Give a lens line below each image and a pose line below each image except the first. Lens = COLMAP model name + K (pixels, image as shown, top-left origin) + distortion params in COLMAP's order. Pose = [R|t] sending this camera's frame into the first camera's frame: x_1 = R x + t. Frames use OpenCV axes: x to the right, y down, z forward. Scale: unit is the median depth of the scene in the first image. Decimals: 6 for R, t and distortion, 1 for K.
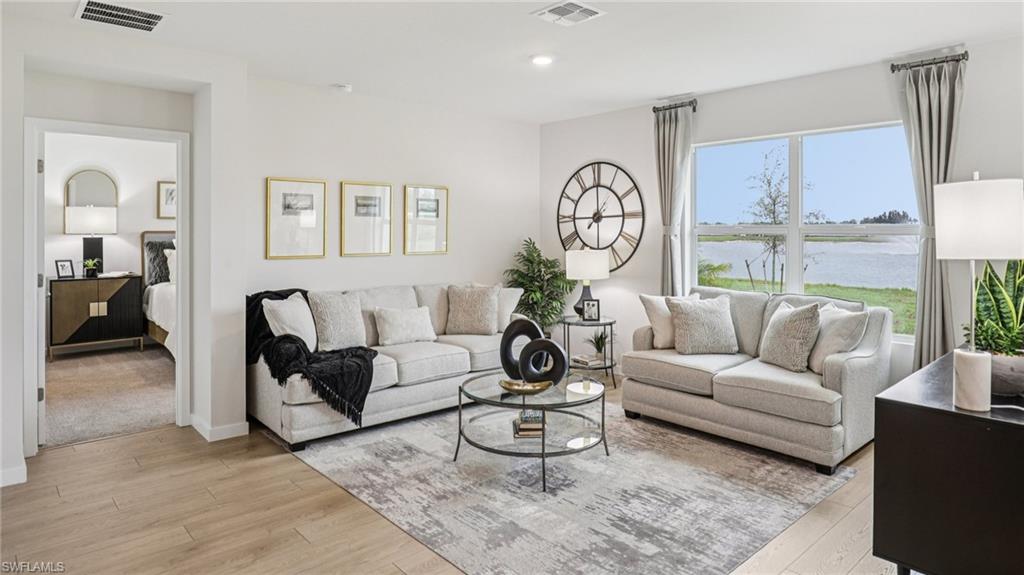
lens RADIAL K [[593.6, 0, 508.2], [0, 593.6, 244.2], [0, 0, 1]] dist [-0.010242, -0.000613]
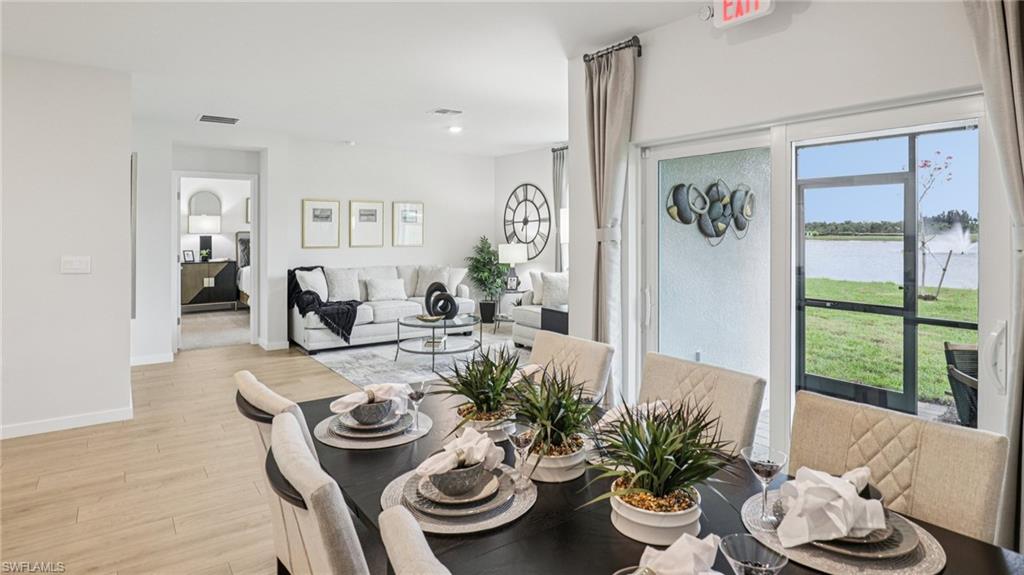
lens RADIAL K [[559.9, 0, 514.0], [0, 559.9, 242.2], [0, 0, 1]] dist [-0.019807, 0.000938]
pose [[0.994068, -0.000156, -0.108760, 0.312256], [-0.000096, 0.999997, -0.002307, 0.010259], [0.108760, 0.002304, 0.994065, -0.437548]]
